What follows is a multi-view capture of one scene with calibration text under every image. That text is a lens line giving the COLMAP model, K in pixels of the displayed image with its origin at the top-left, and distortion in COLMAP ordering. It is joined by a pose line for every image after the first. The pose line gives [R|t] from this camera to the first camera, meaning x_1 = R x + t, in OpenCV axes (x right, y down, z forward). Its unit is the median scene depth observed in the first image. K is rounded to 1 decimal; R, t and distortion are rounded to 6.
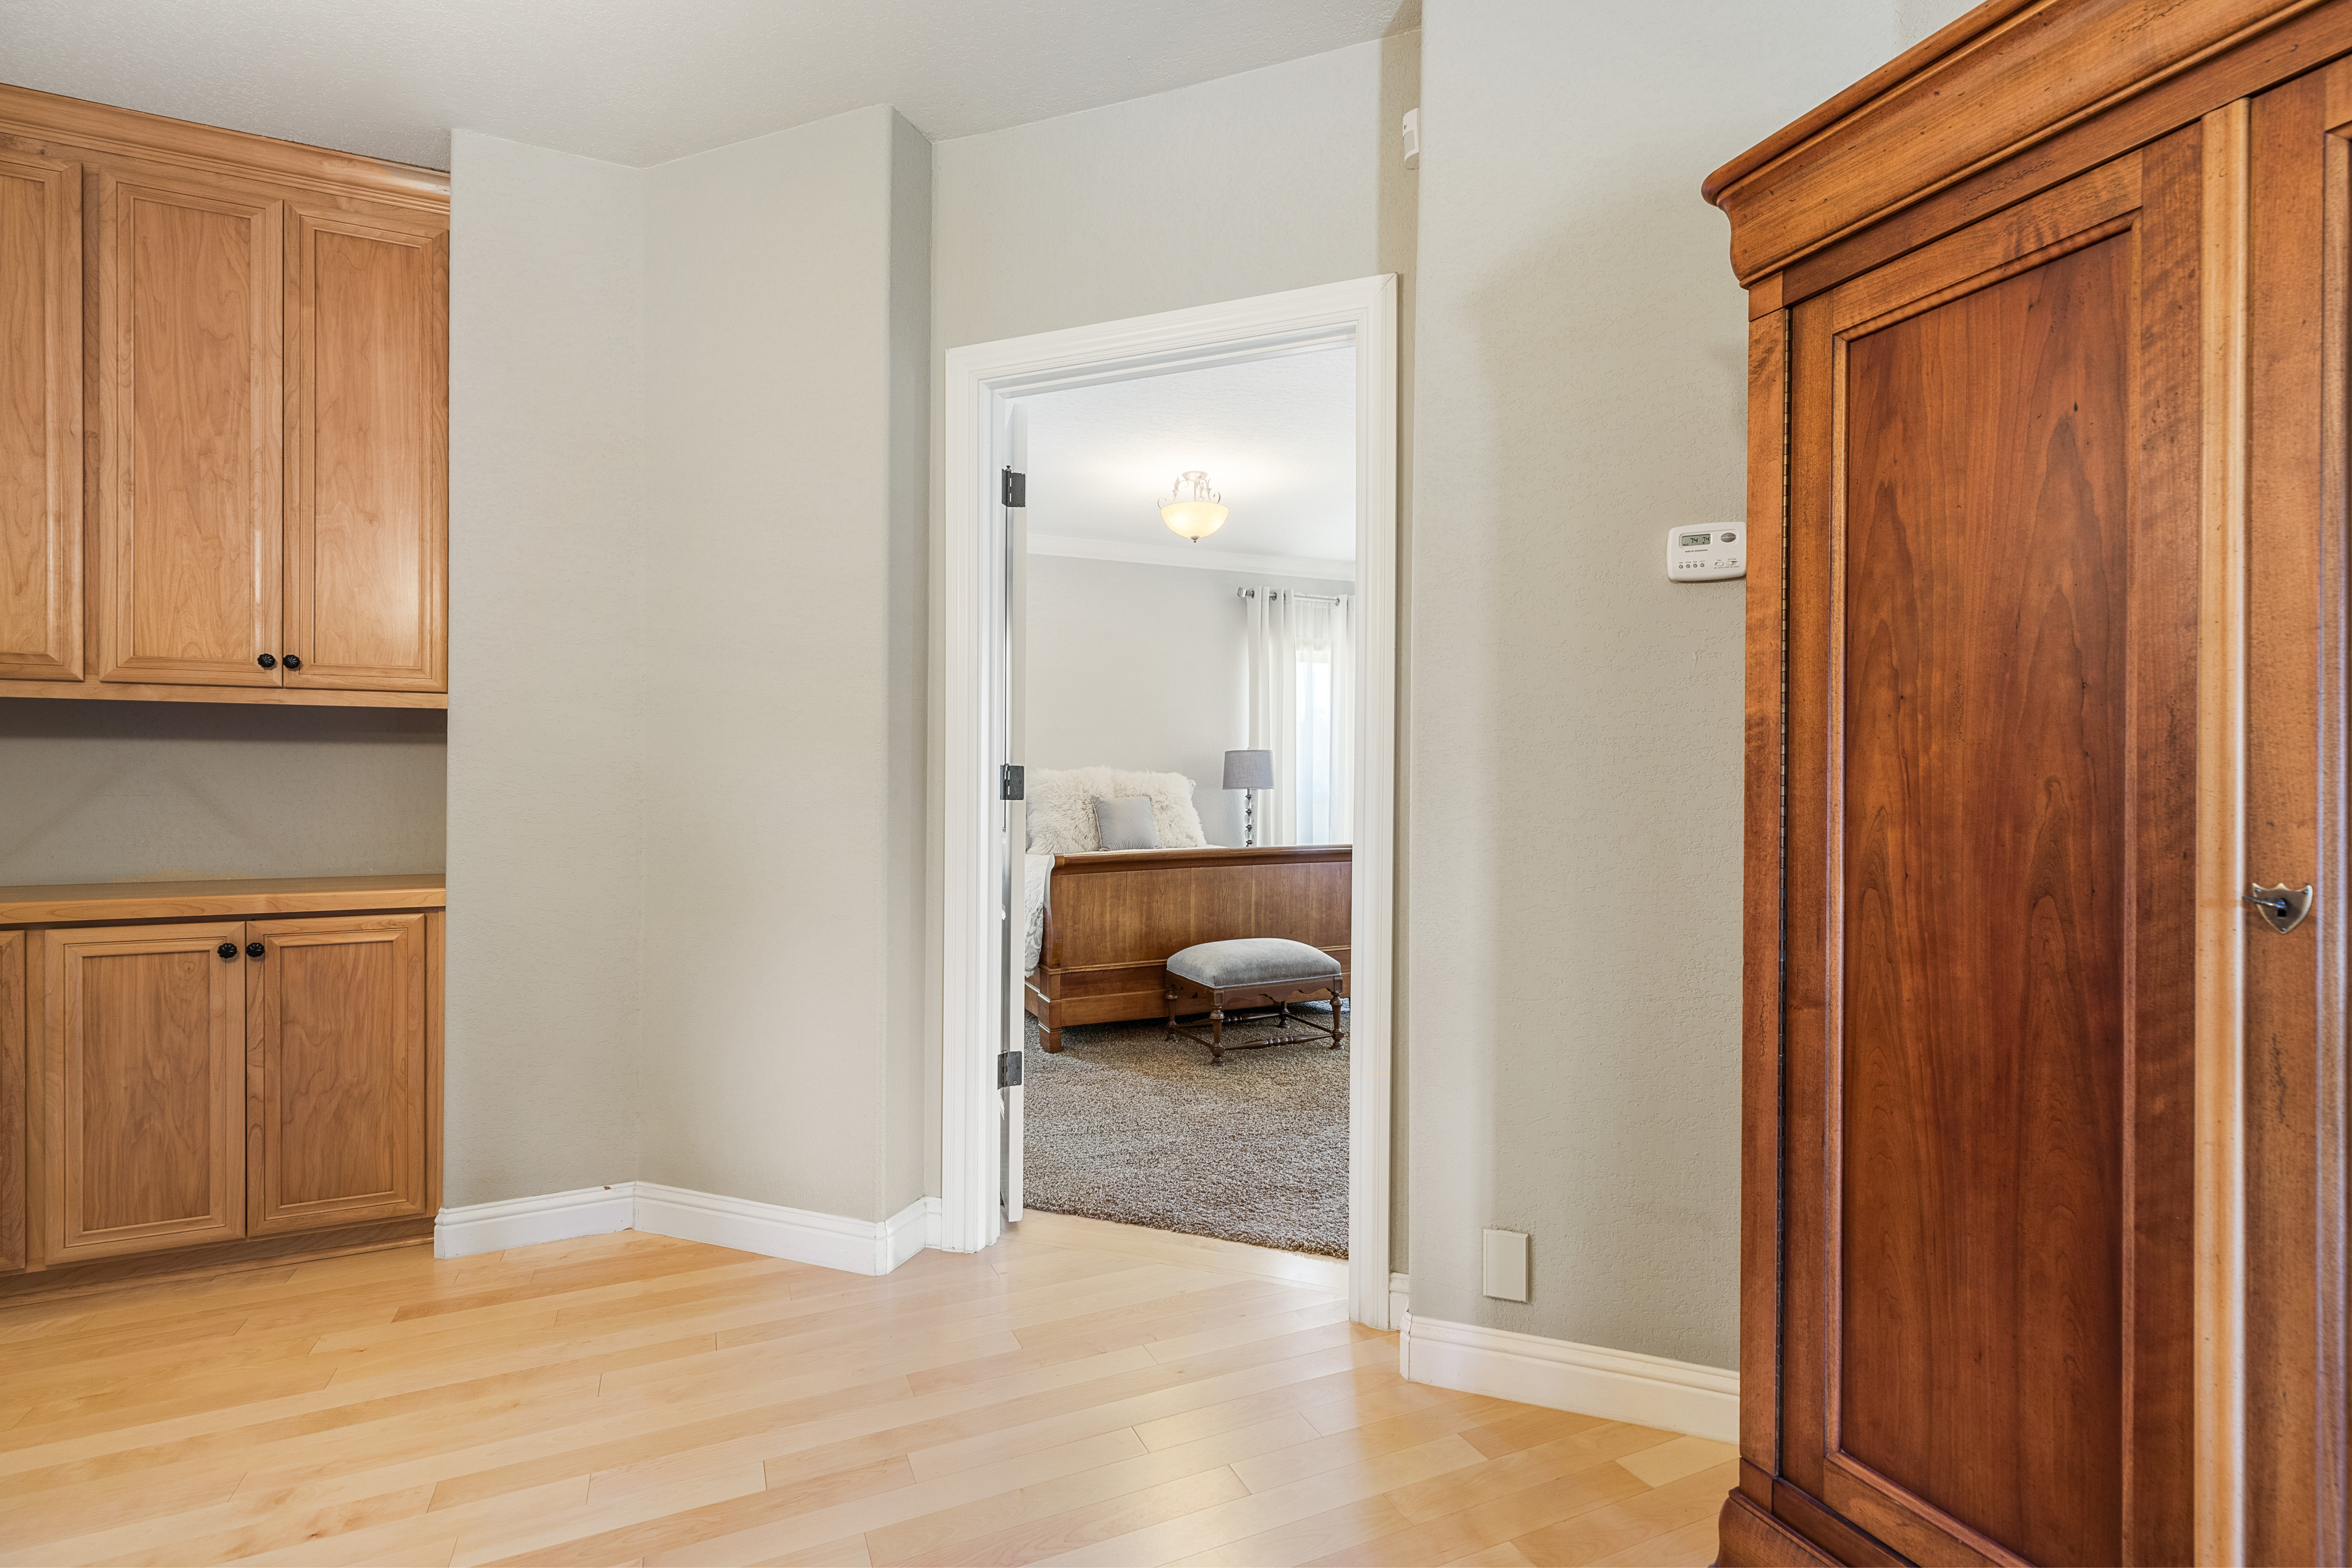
lens RADIAL K [[1056.9, 0, 1183.7], [0, 1056.9, 791.6], [0, 0, 1]] dist [-0.000099, 0.000075]
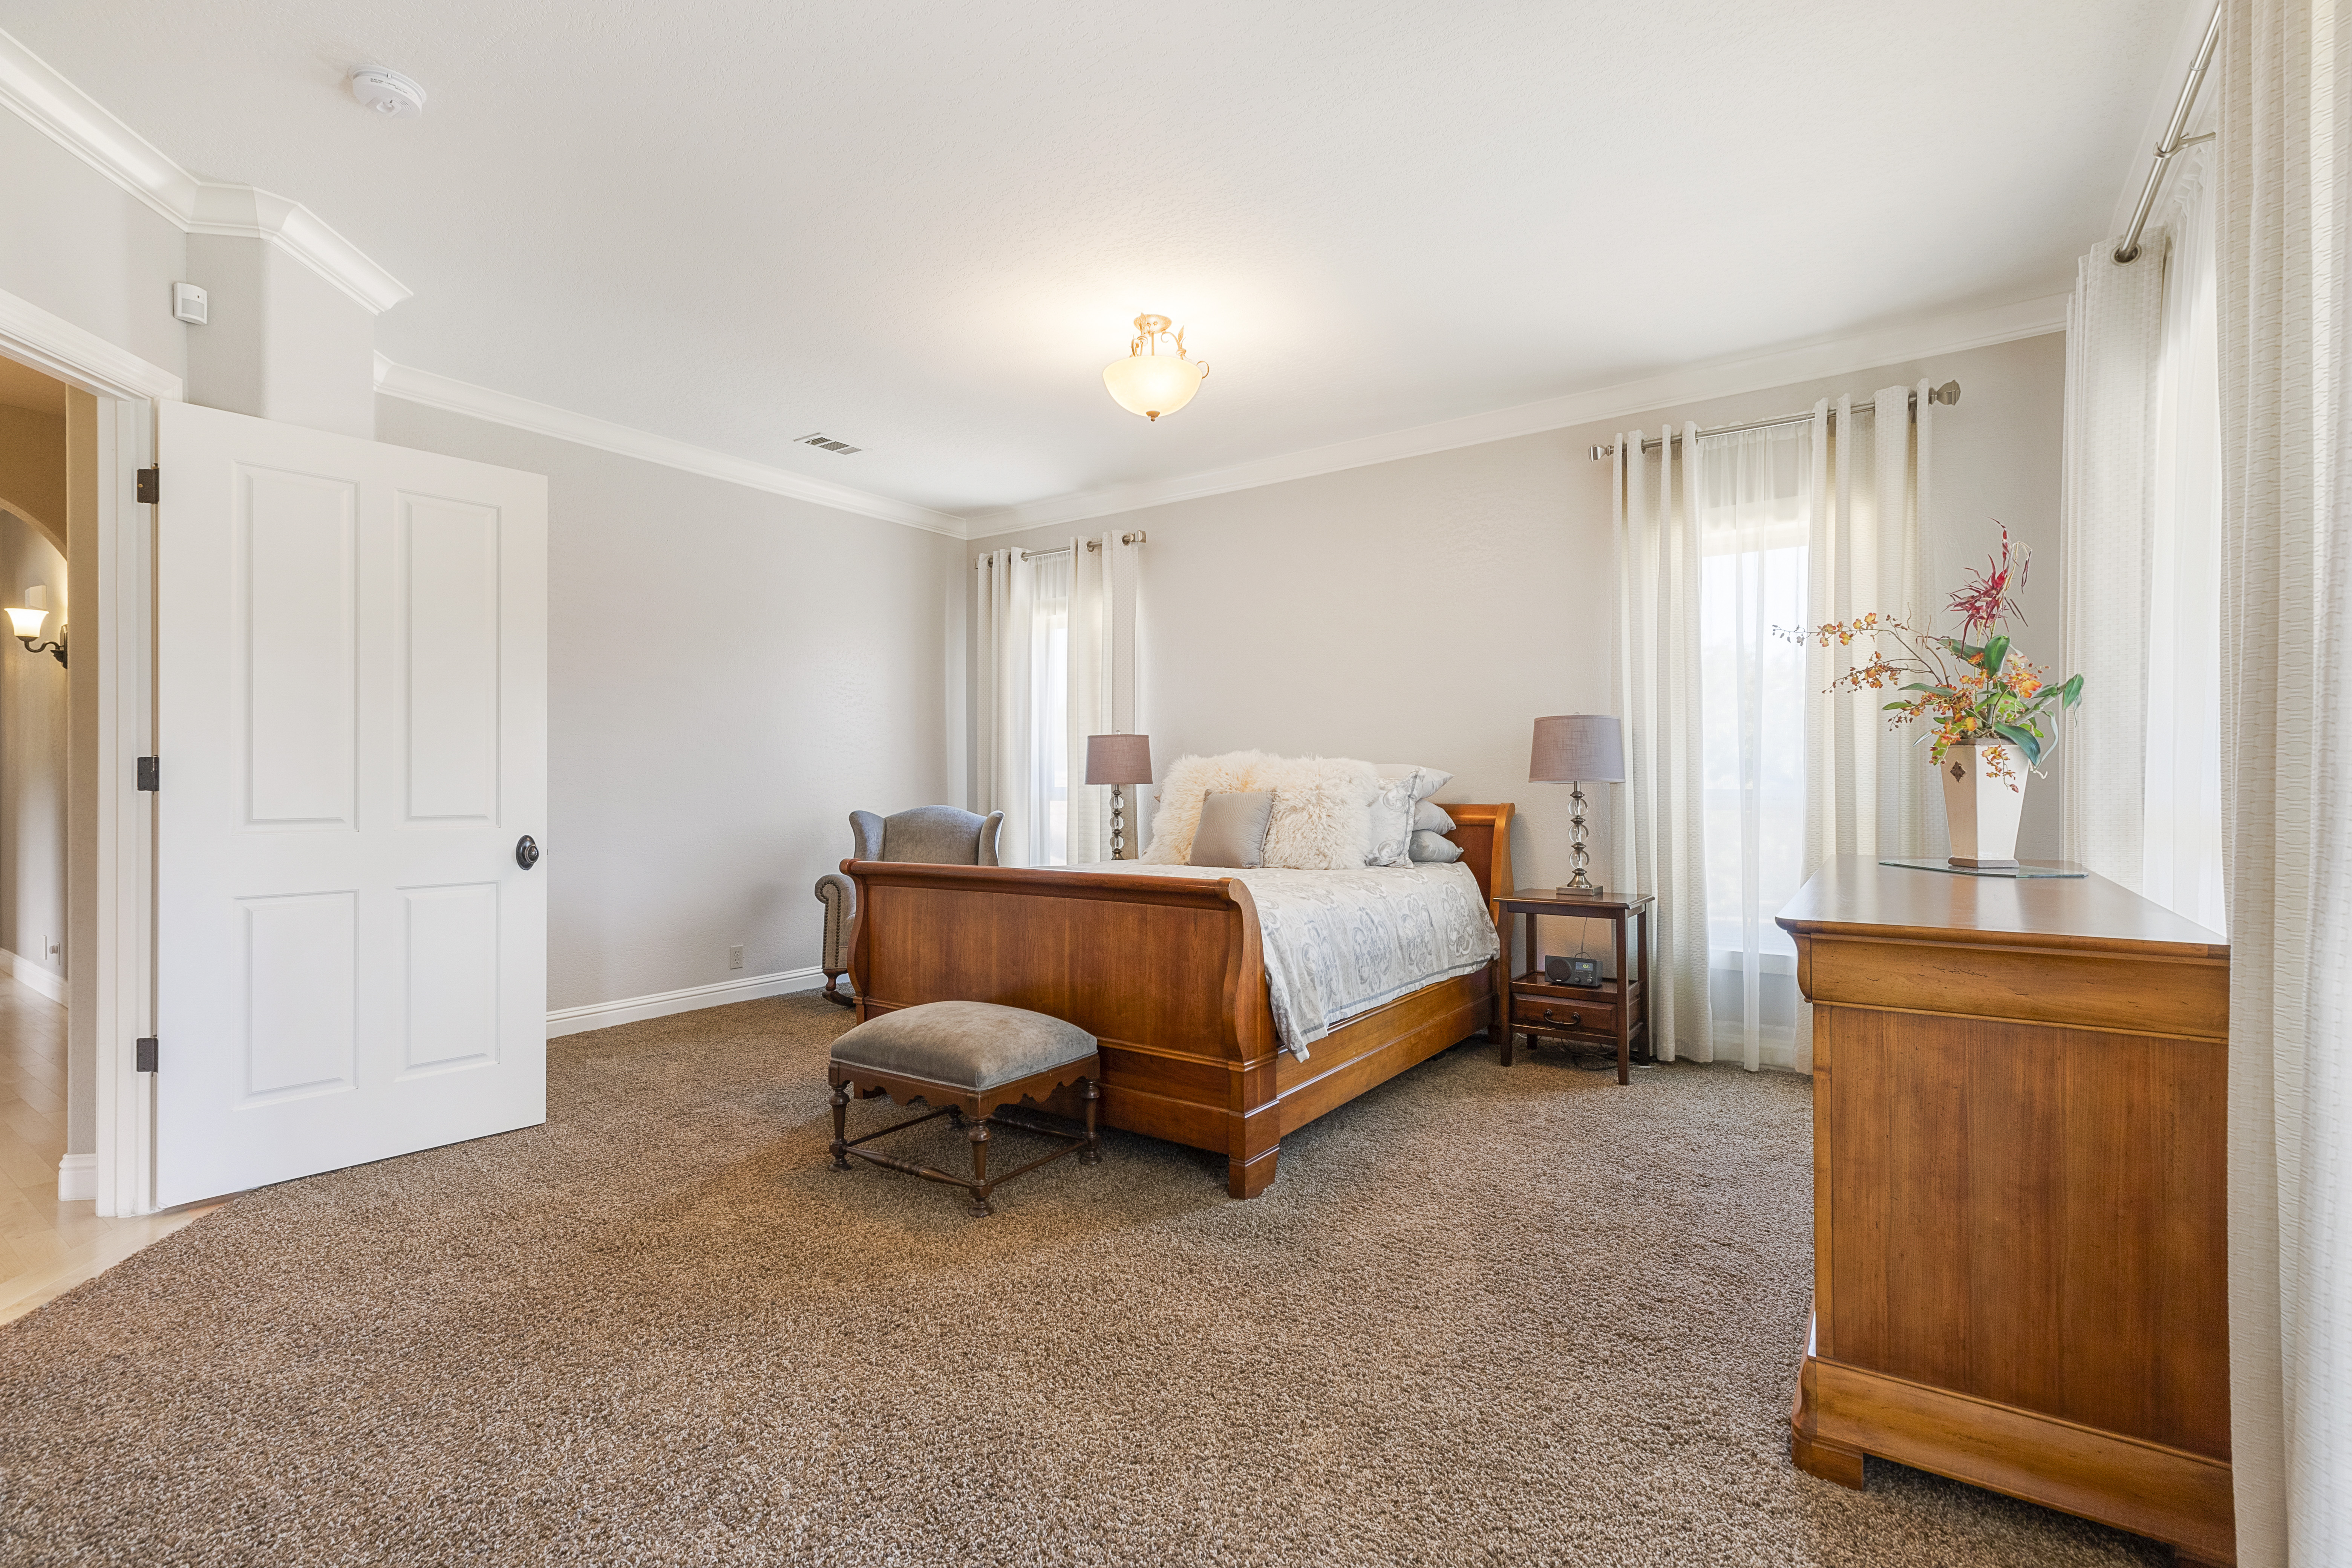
lens RADIAL K [[1056.9, 0, 1182.3], [0, 1056.9, 780.3], [0, 0, 1]] dist [-0.000099, 0.000075]
pose [[0.524977, -0.000922, -0.851116, 0.635734], [-0.008047, 0.999949, -0.006047, 0.001389], [0.851078, 0.010023, 0.524943, 0.698609]]
